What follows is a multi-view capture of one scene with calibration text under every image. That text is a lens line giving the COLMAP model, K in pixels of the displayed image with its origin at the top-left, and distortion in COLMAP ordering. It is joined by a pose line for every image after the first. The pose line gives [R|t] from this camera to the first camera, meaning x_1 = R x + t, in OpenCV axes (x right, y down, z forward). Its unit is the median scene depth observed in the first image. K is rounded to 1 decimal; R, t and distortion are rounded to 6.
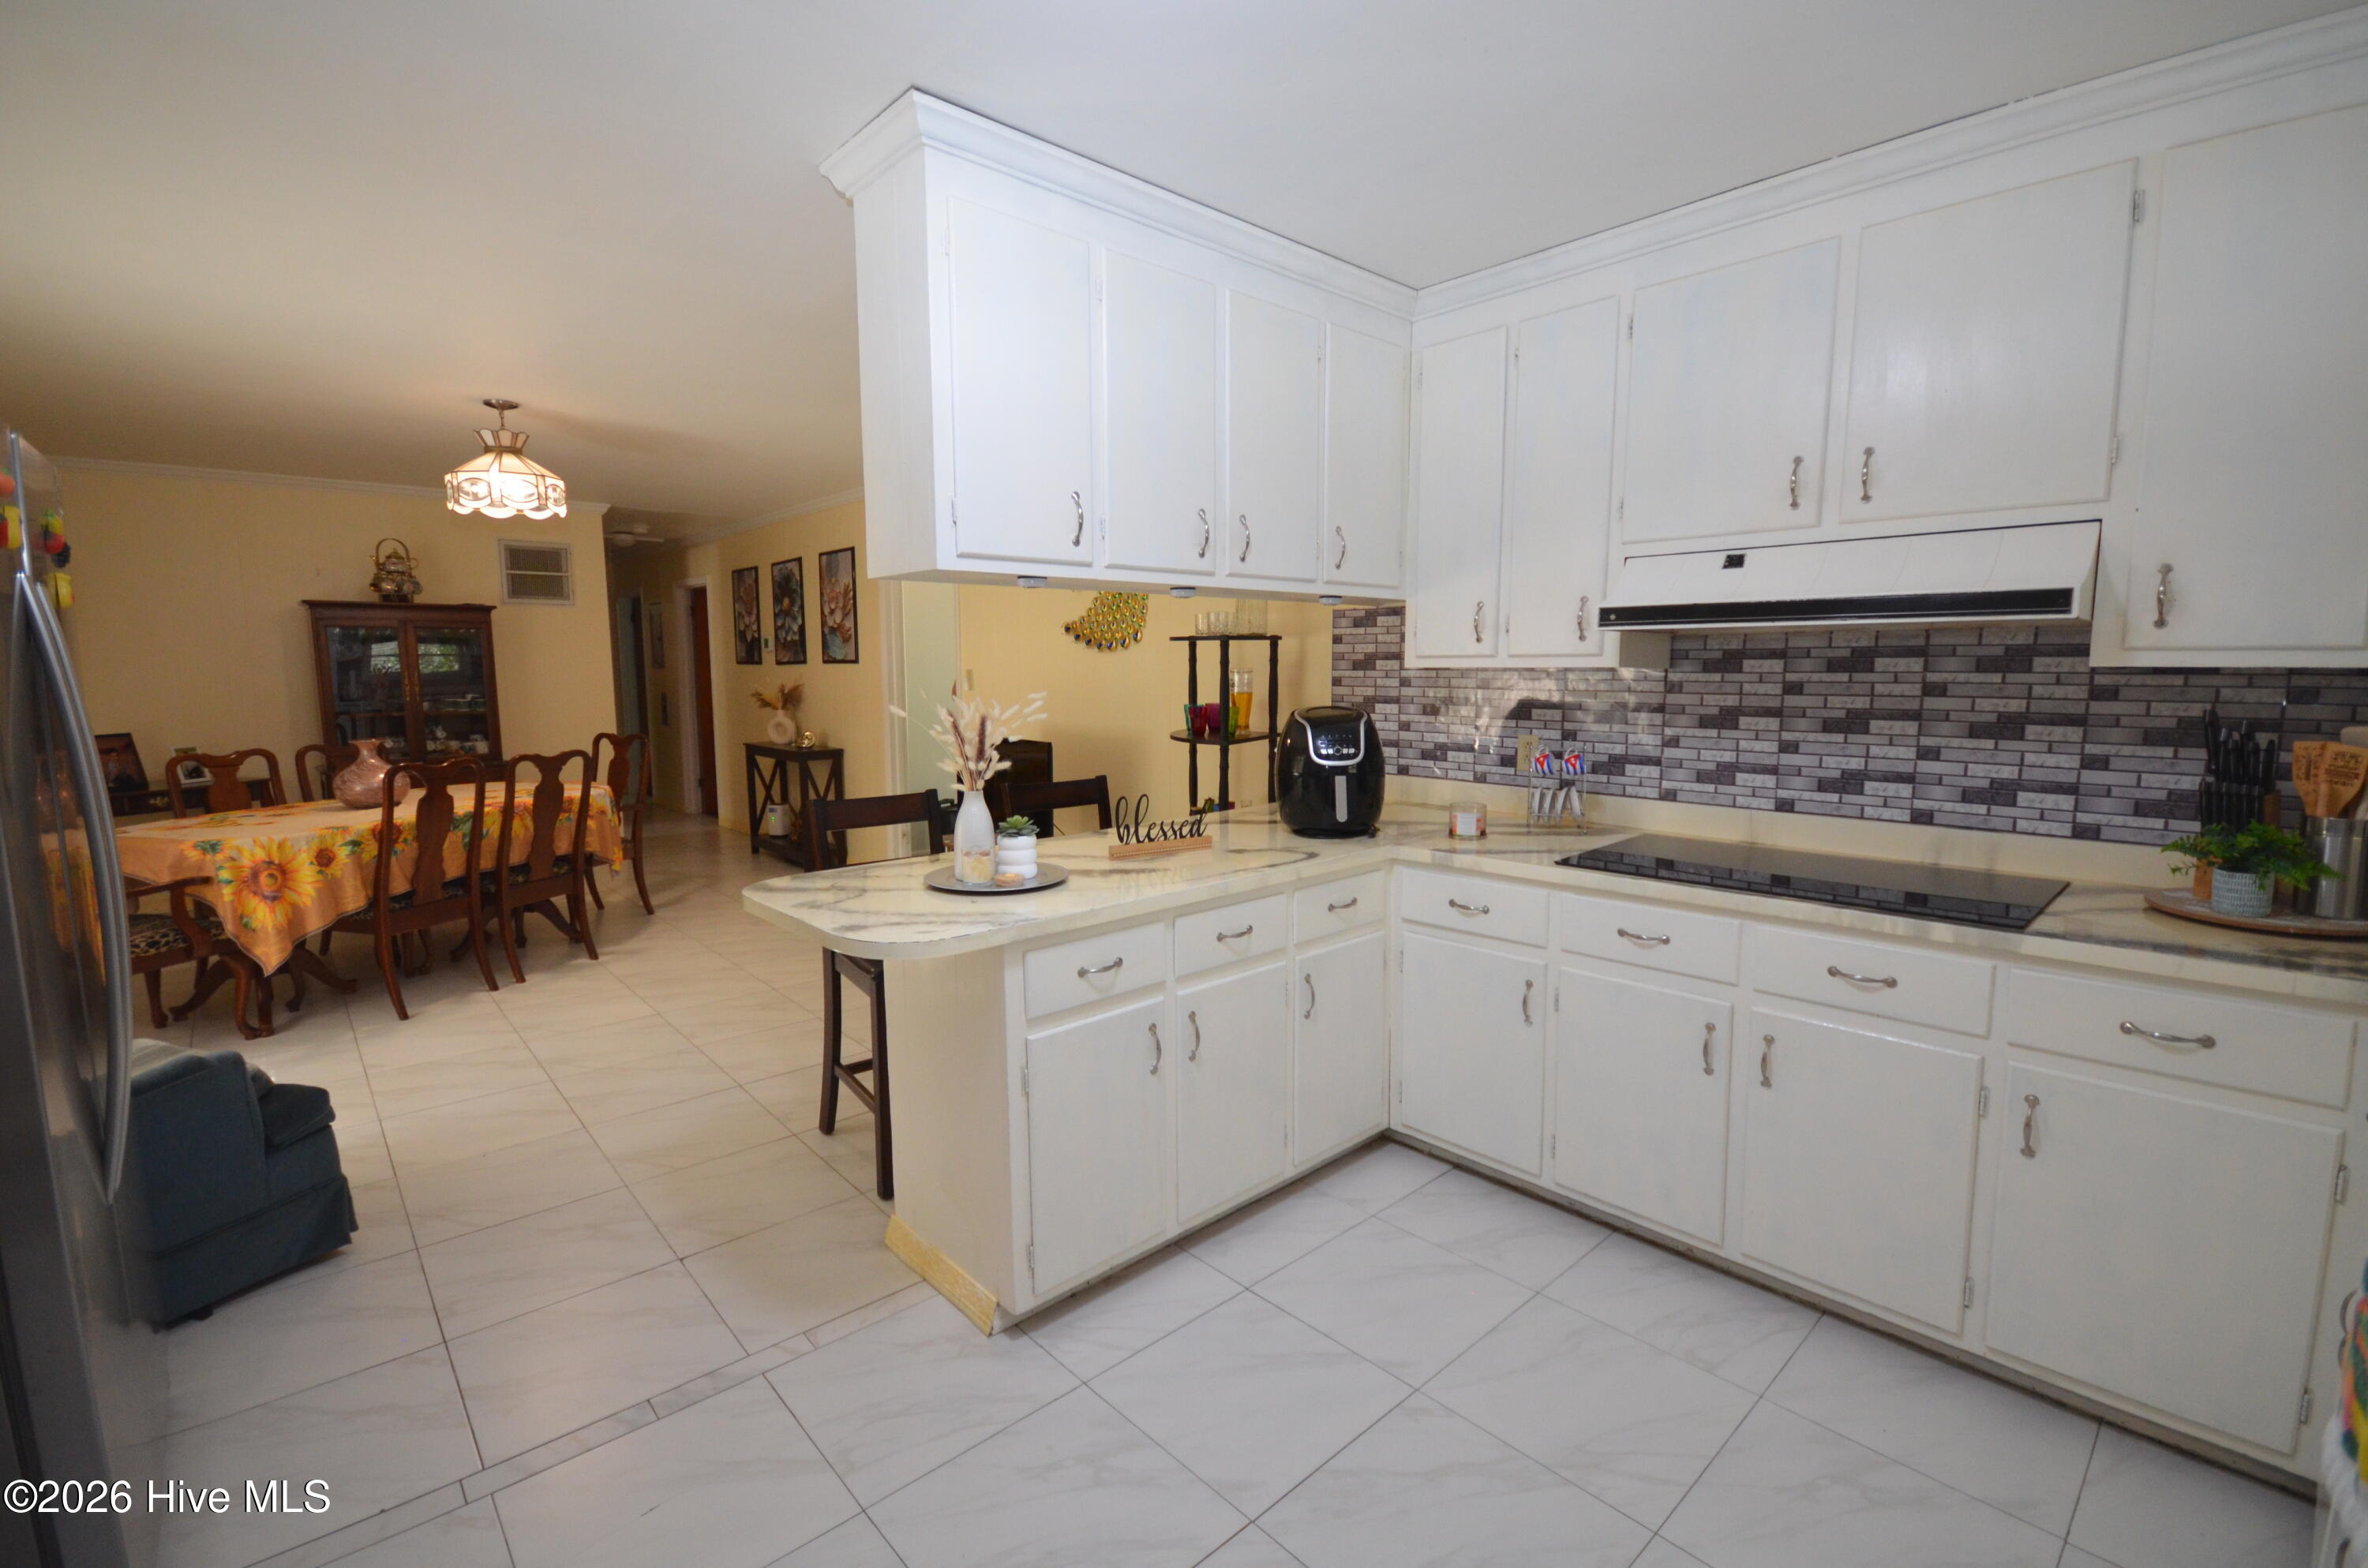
lens RADIAL K [[1035.1, 0, 1186.7], [0, 1035.1, 789.4], [0, 0, 1]] dist [0.004442, -0.009381]
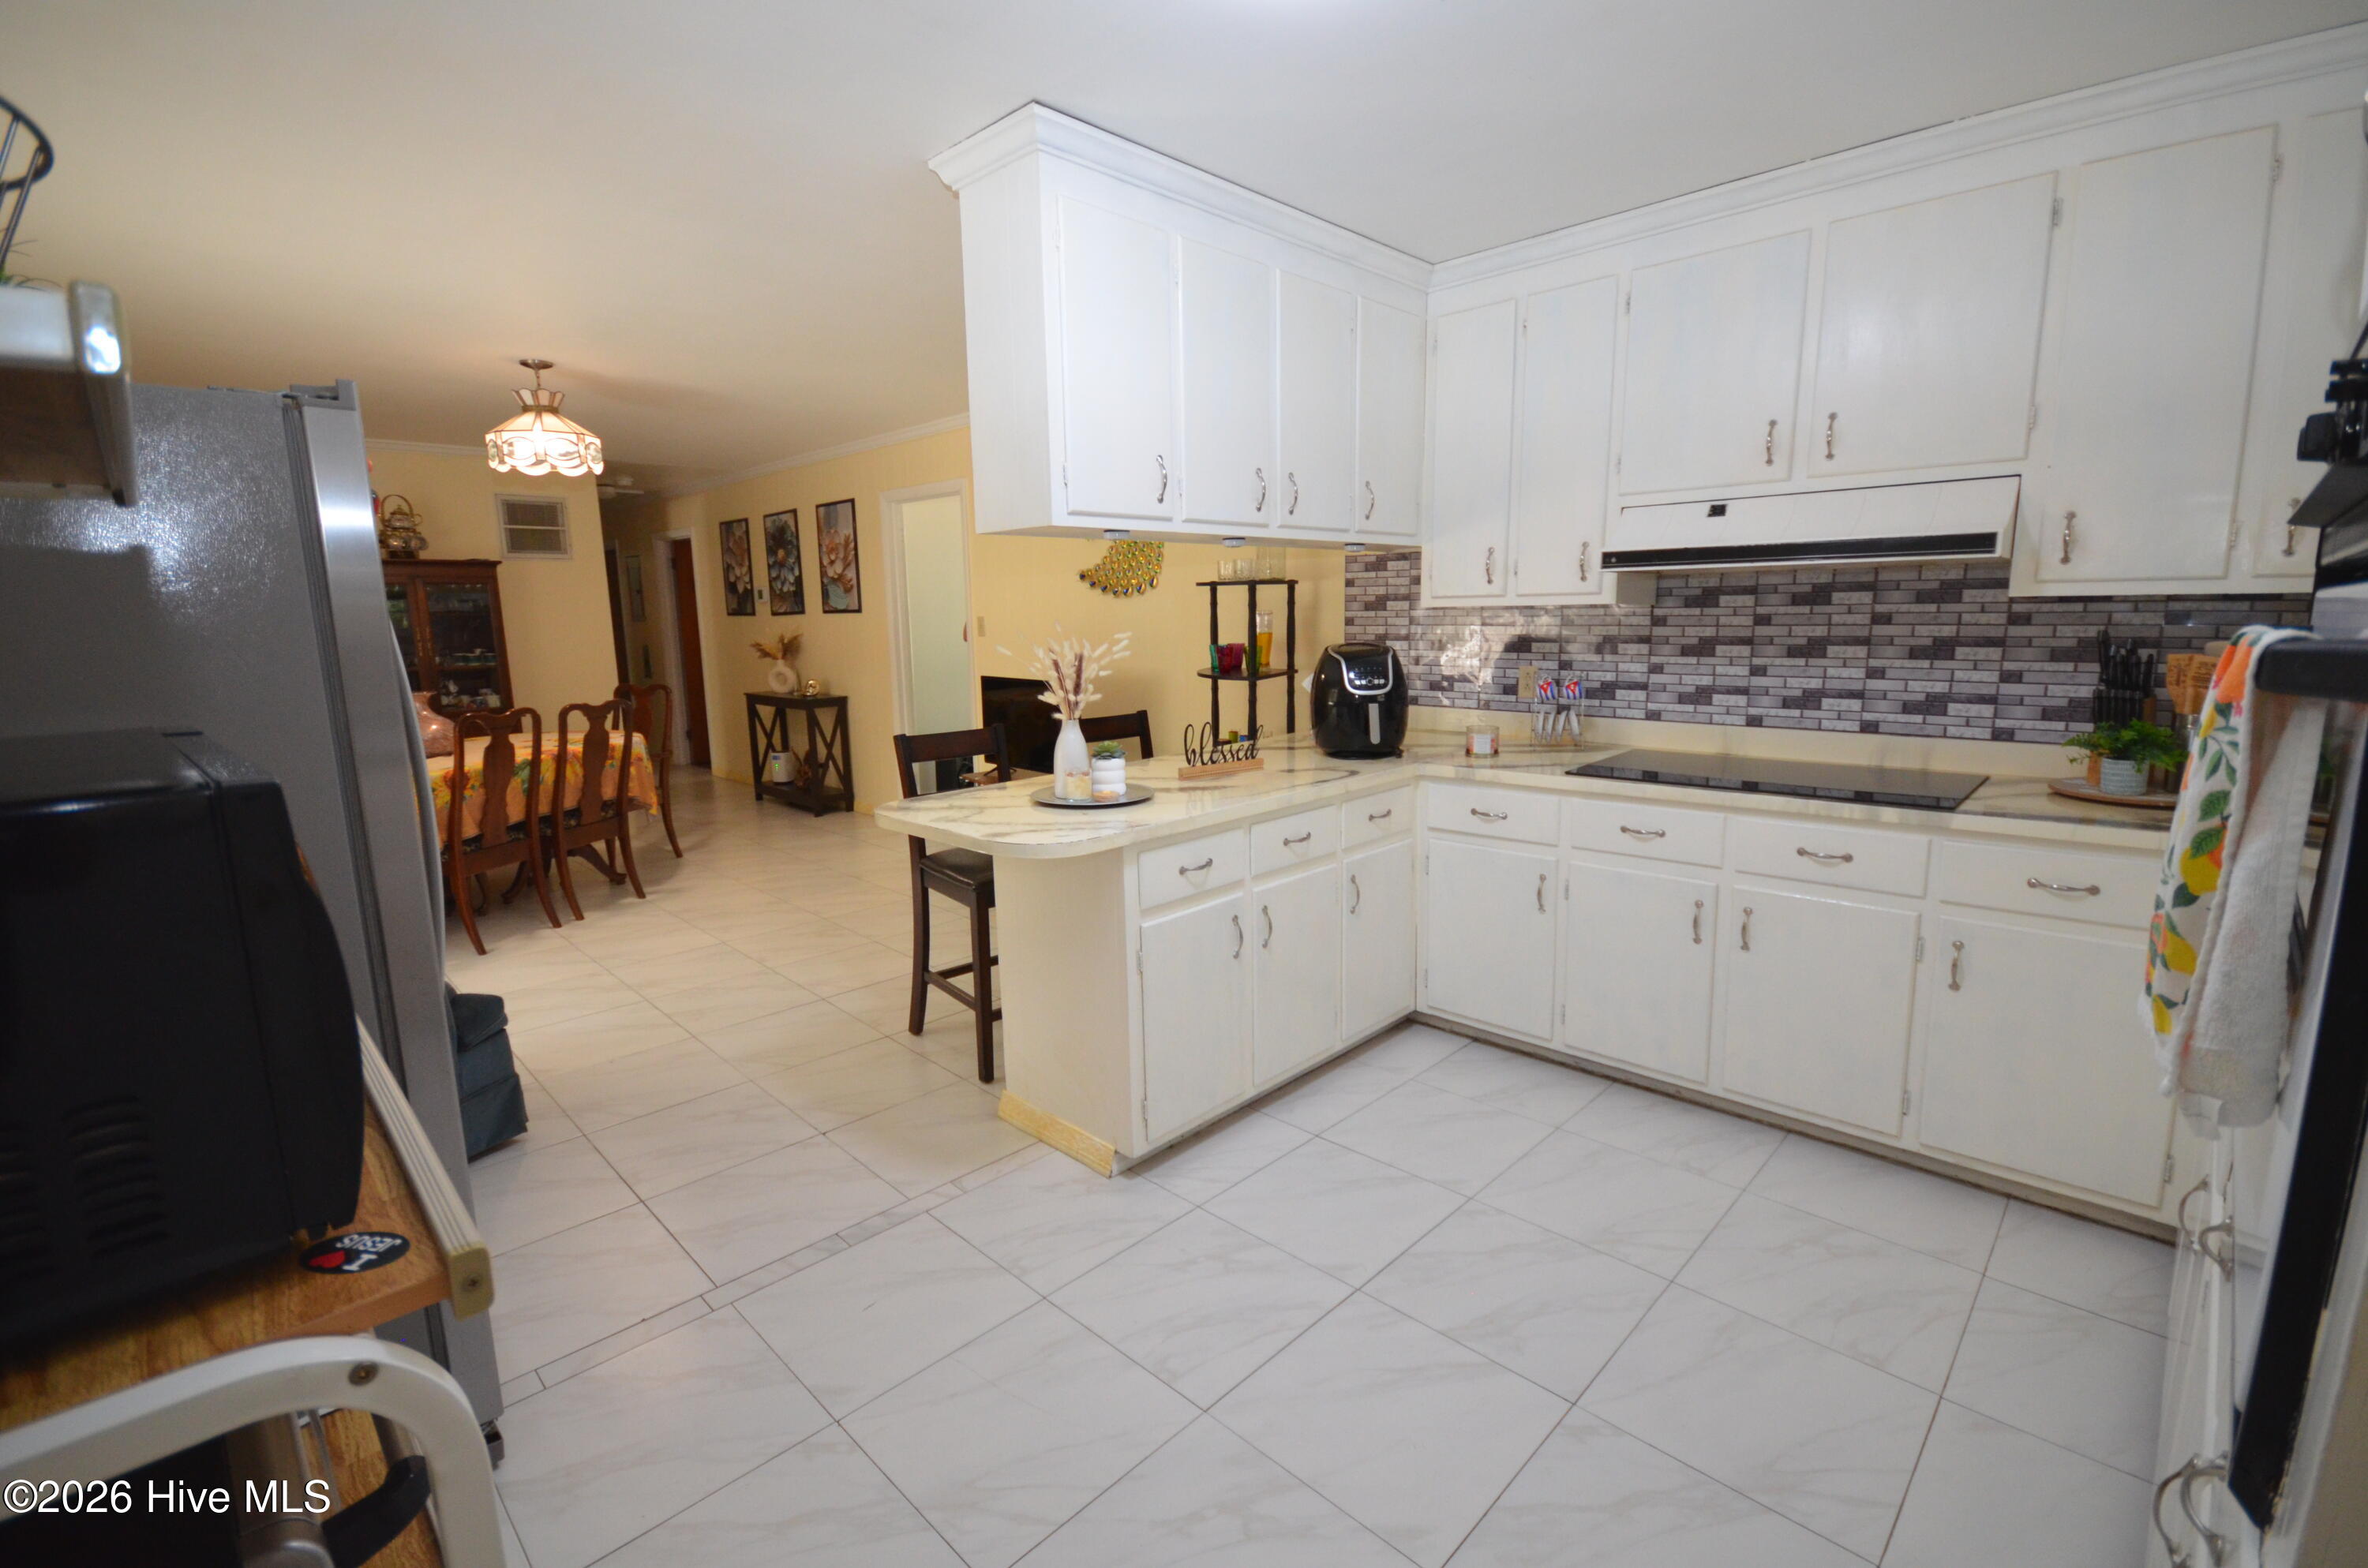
lens RADIAL K [[1035.1, 0, 1185.7], [0, 1035.1, 790.6], [0, 0, 1]] dist [0.004442, -0.009381]
pose [[0.998508, -0.023433, 0.049316, -0.124363], [0.020834, 0.998400, 0.052565, 0.019442], [-0.050469, -0.051459, 0.997399, -0.138325]]
